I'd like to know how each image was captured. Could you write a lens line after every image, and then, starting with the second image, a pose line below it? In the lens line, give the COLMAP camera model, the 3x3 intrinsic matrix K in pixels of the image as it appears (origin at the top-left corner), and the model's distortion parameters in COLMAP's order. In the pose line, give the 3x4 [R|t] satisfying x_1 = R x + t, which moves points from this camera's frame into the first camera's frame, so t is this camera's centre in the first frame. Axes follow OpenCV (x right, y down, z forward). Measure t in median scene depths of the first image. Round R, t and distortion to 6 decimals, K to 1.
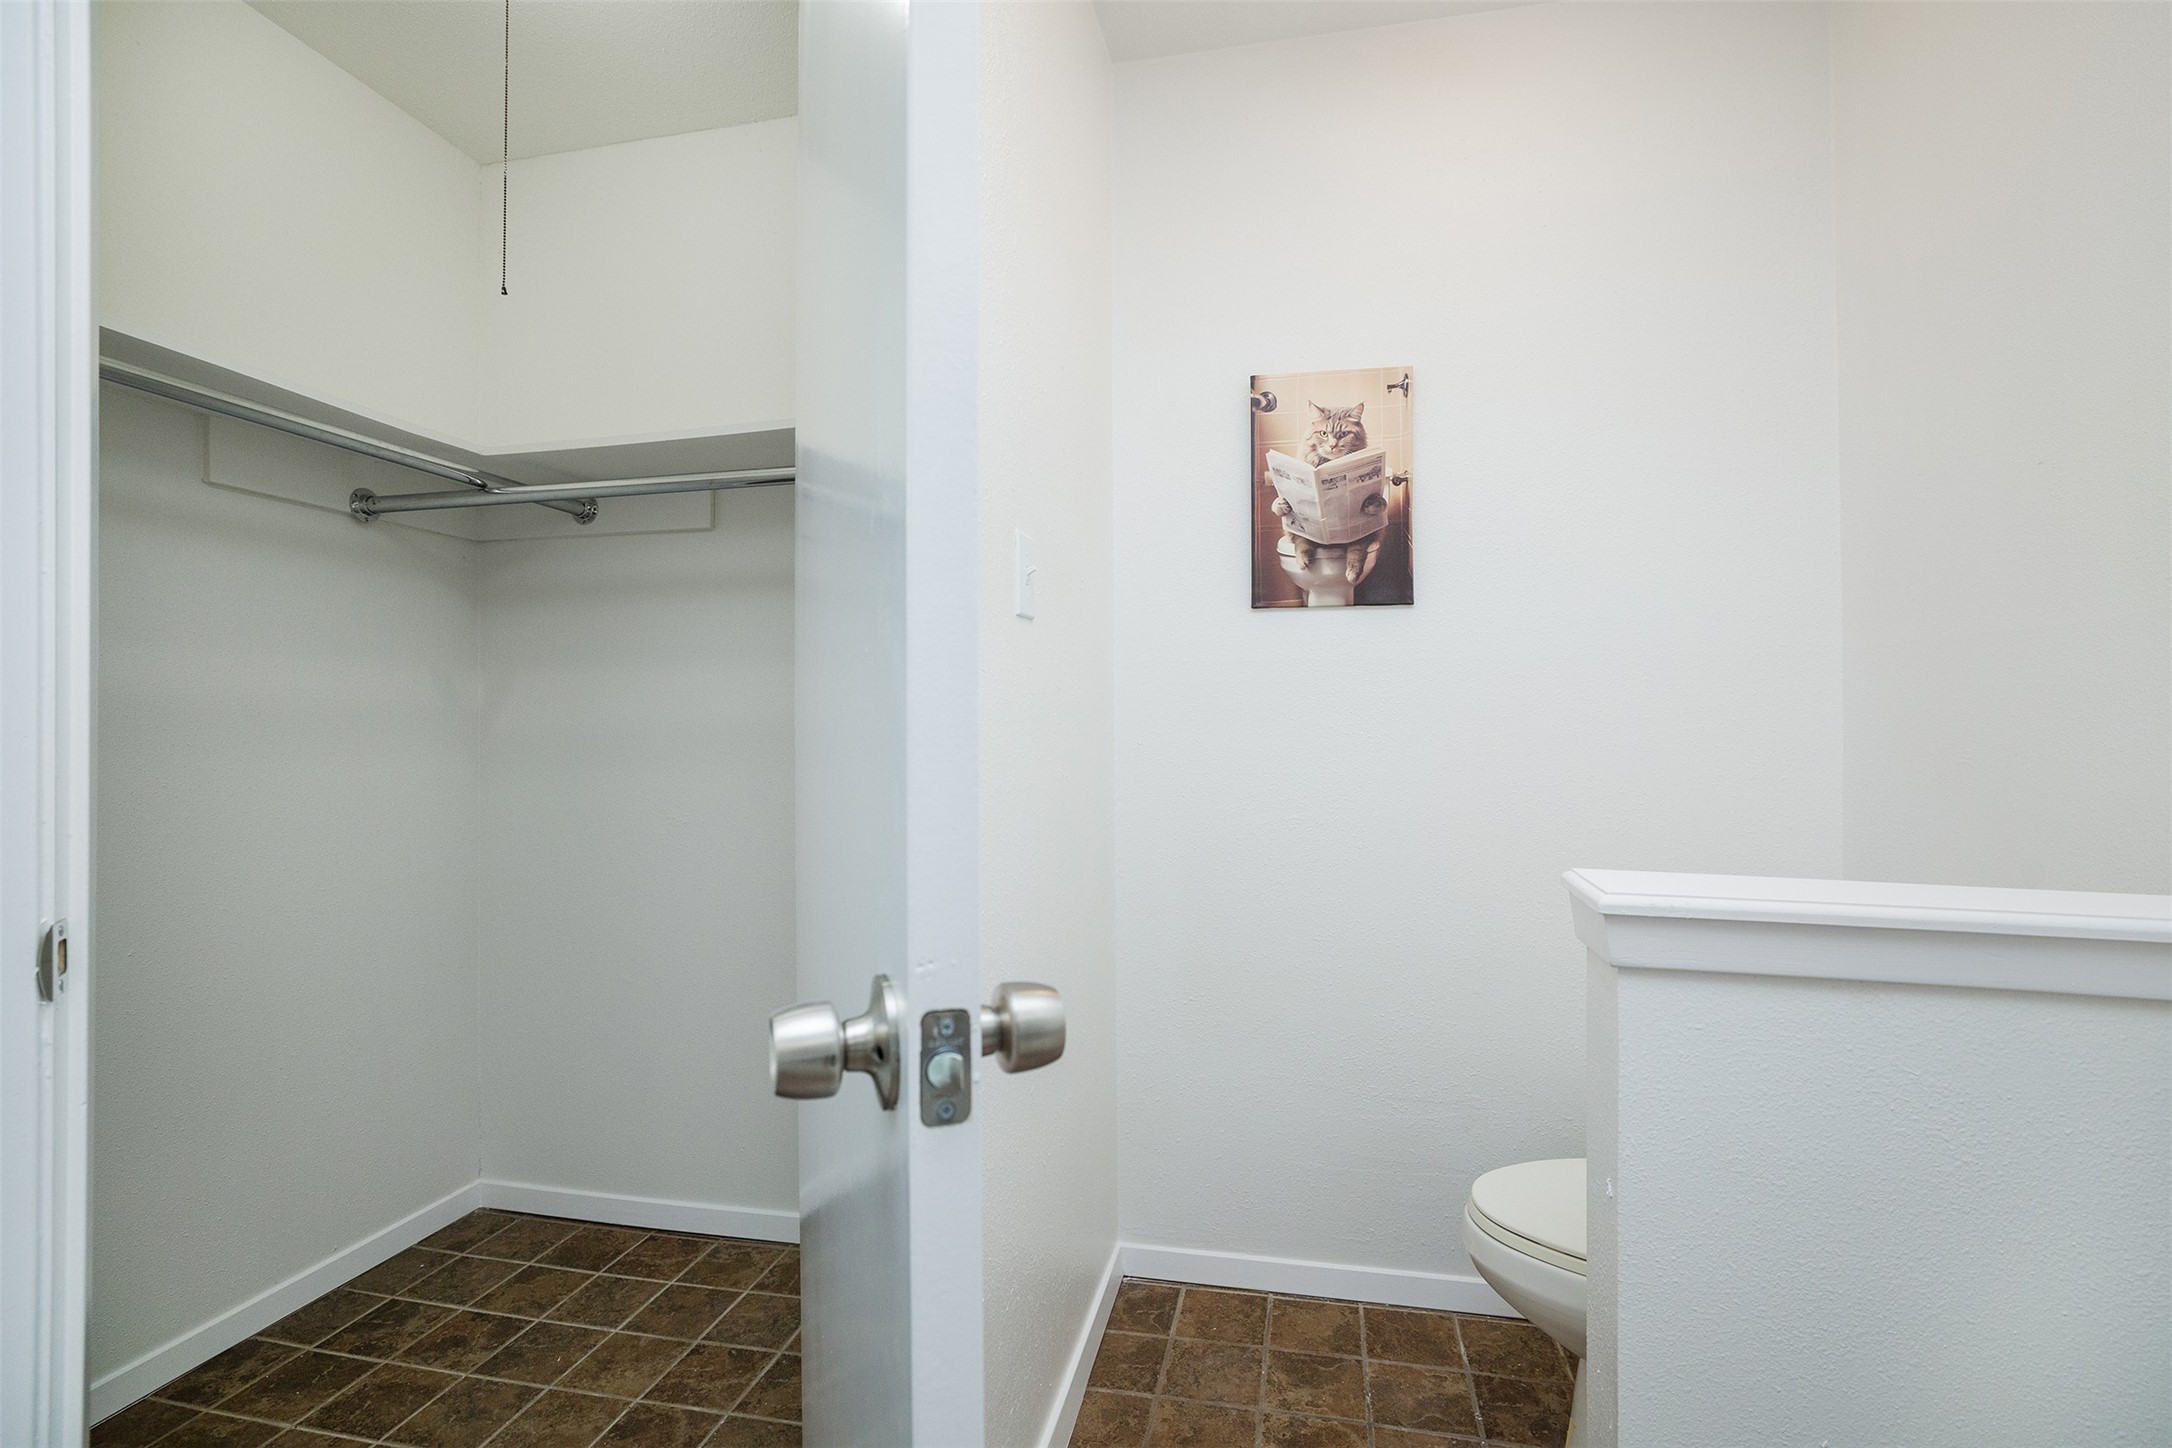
lens RADIAL K [[1053.2, 0, 1087.1], [0, 1053.2, 718.6], [0, 0, 1]] dist [-0.023702, -0.000117]
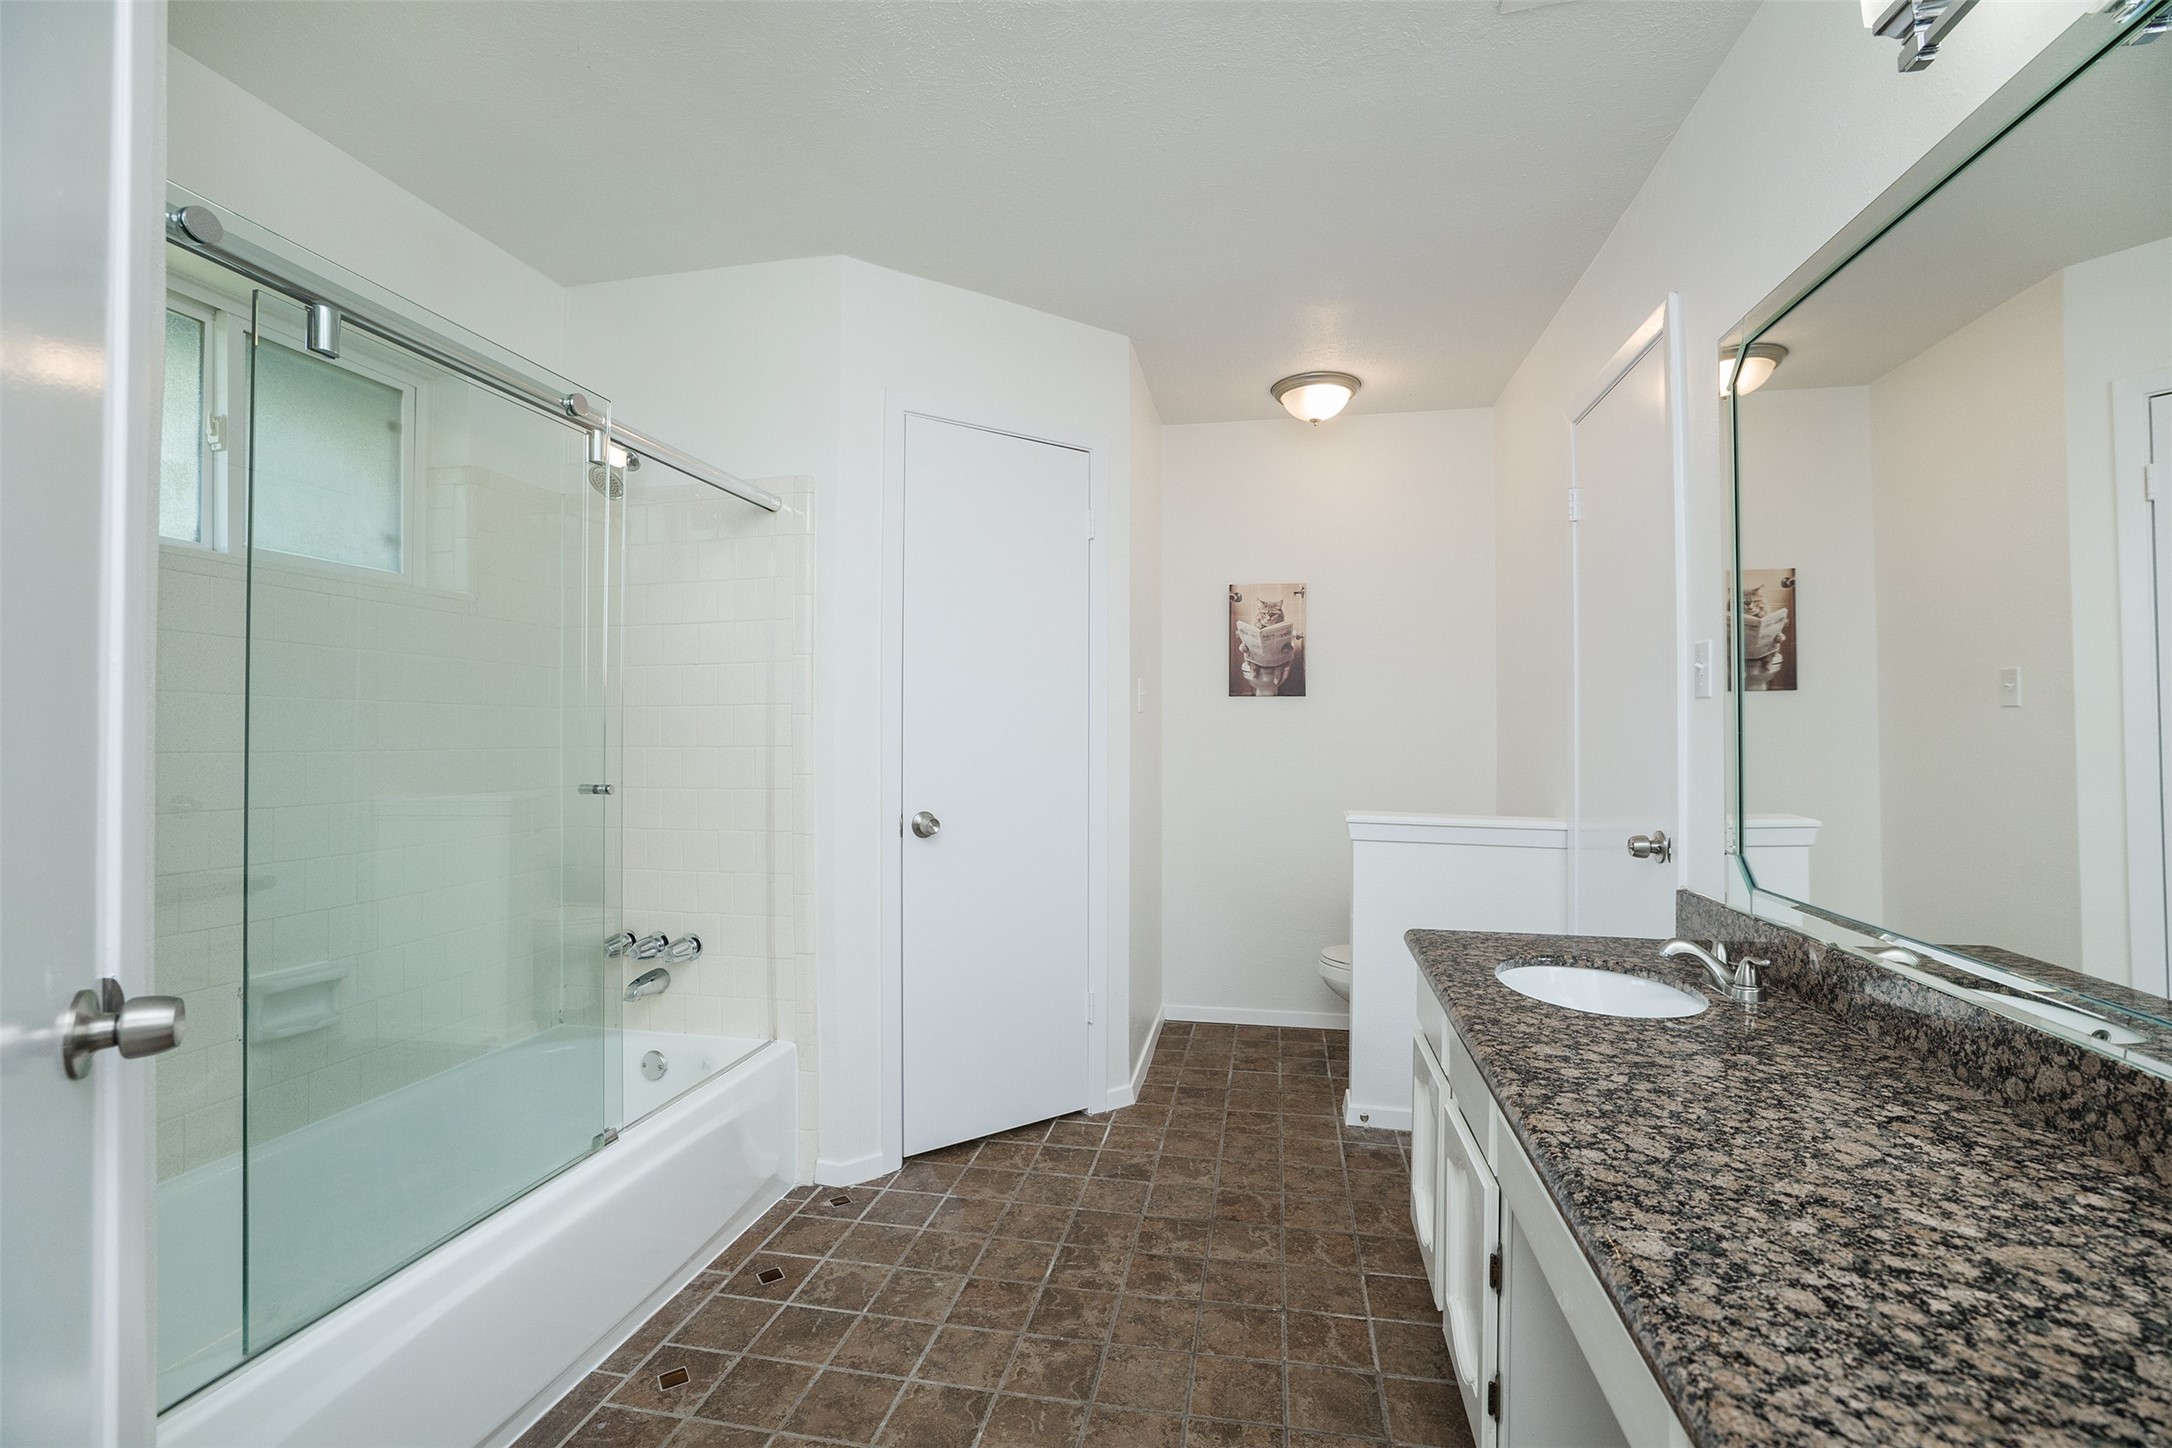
lens RADIAL K [[944.5, 0, 1094.7], [0, 944.5, 729.6], [0, 0, 1]] dist [-0.034505, 0.008462]
pose [[0.999544, 0.007808, 0.029184, -0.167576], [-0.007569, 0.999937, -0.008278, -0.021119], [-0.029247, 0.008053, 0.999540, -0.879251]]
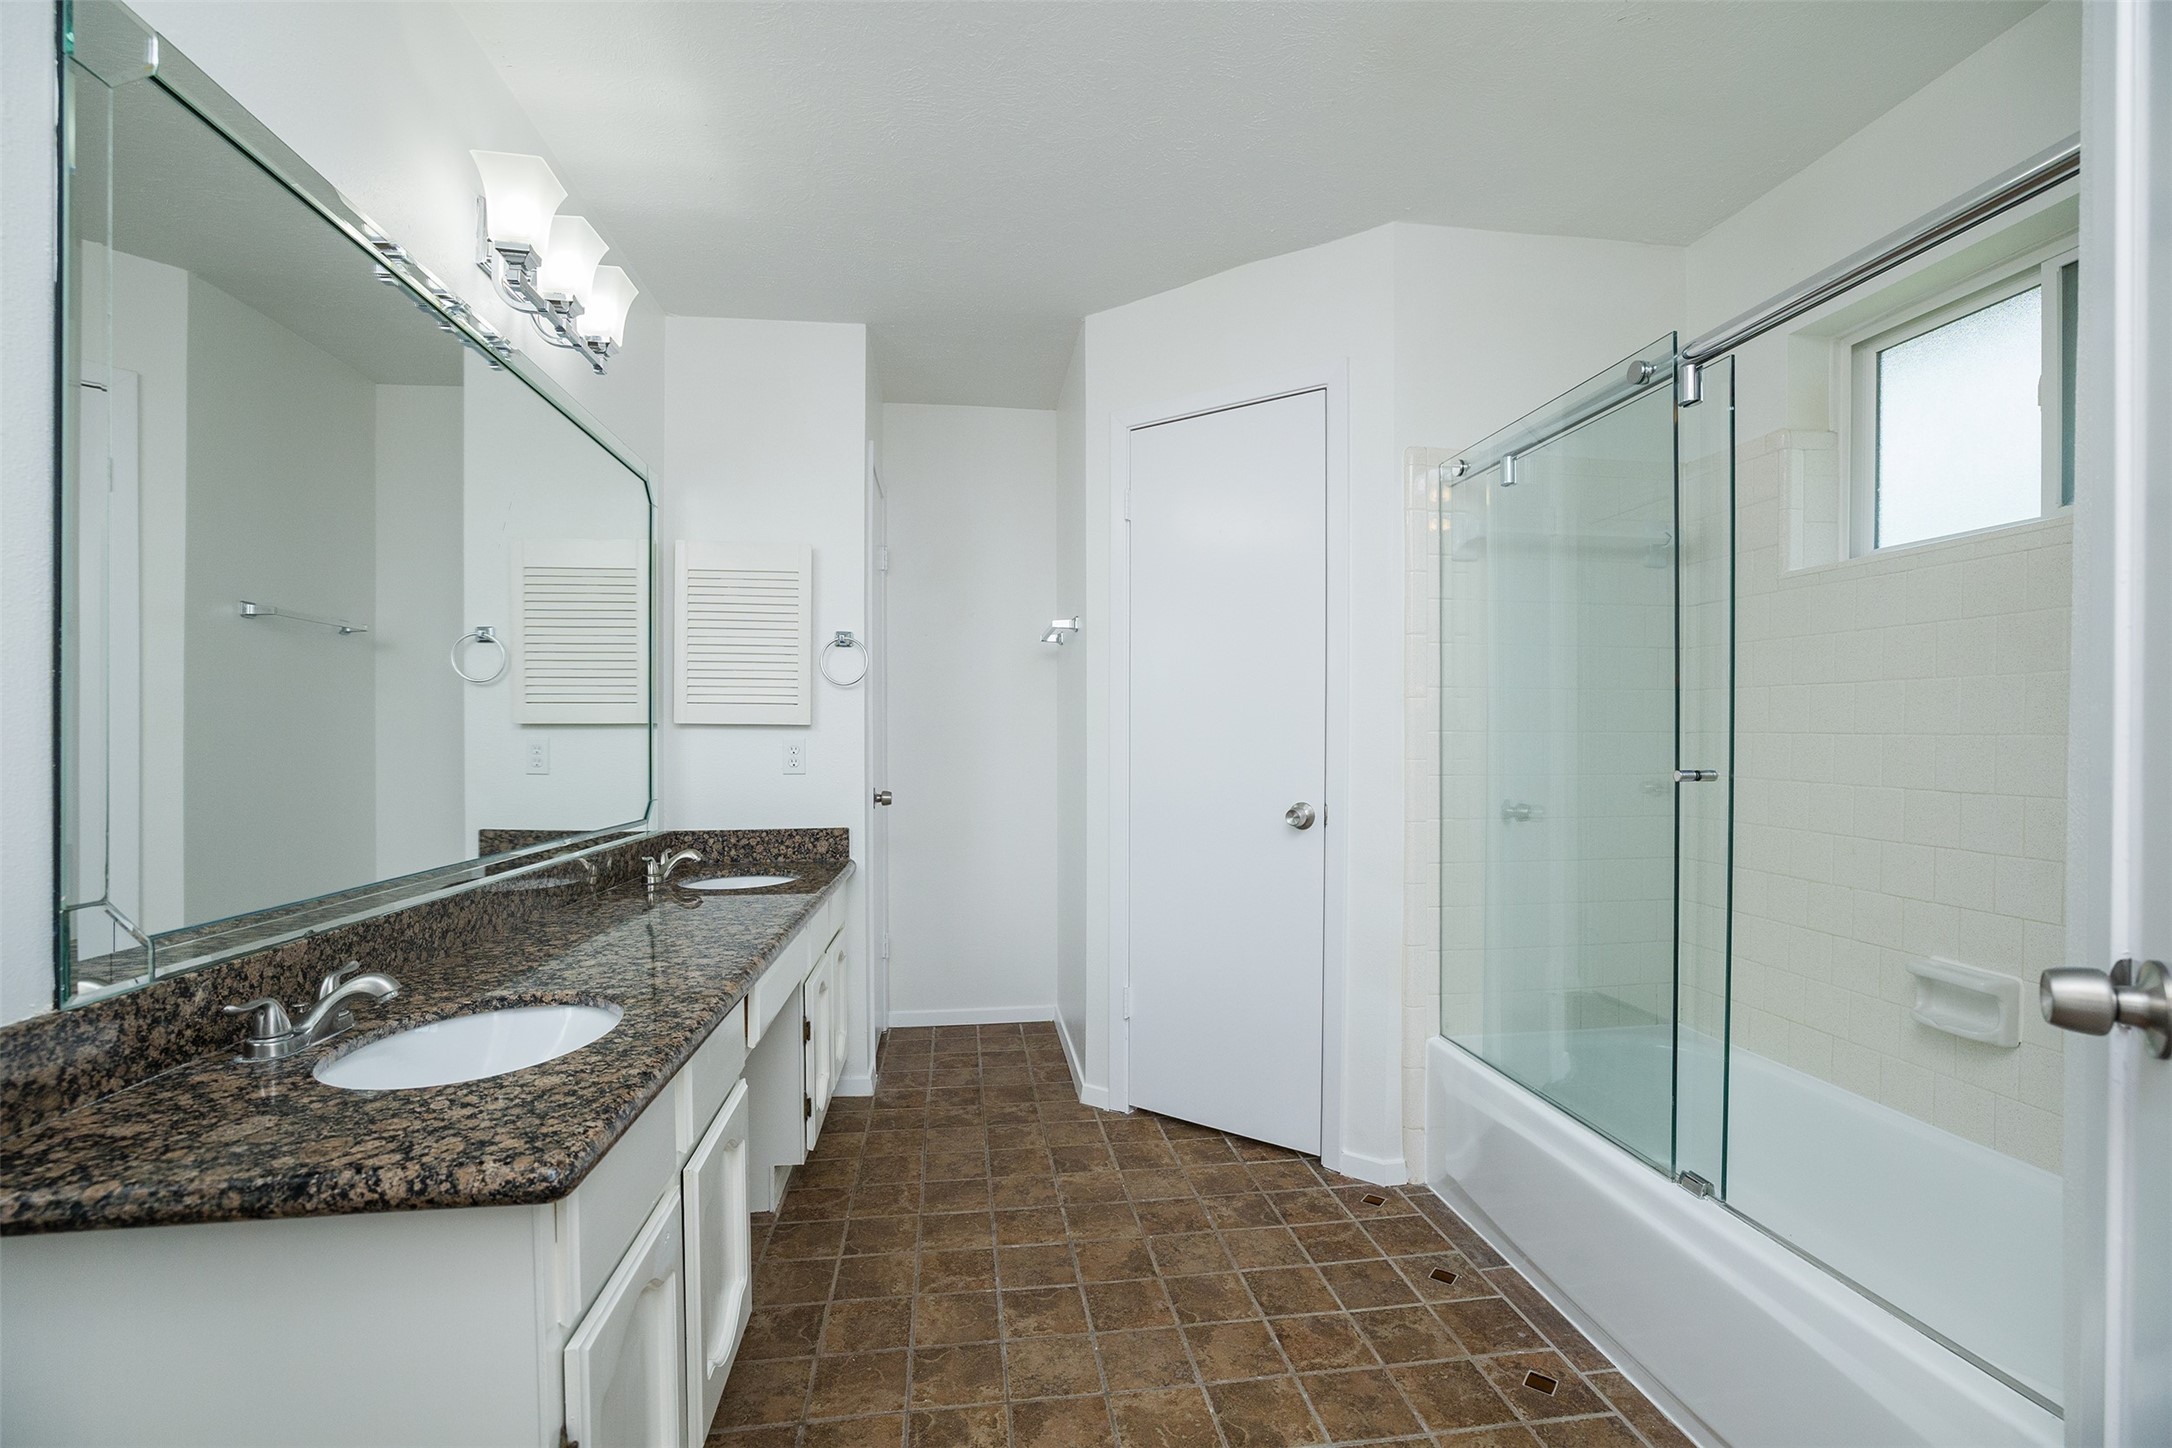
lens RADIAL K [[944.5, 0, 1099.9], [0, 944.5, 733.1], [0, 0, 1]] dist [-0.034505, 0.008462]
pose [[-0.937455, 0.003467, -0.348088, 0.560927], [0.003023, 0.999994, 0.001818, 0.014302], [0.348093, 0.000652, -0.937460, 2.867995]]
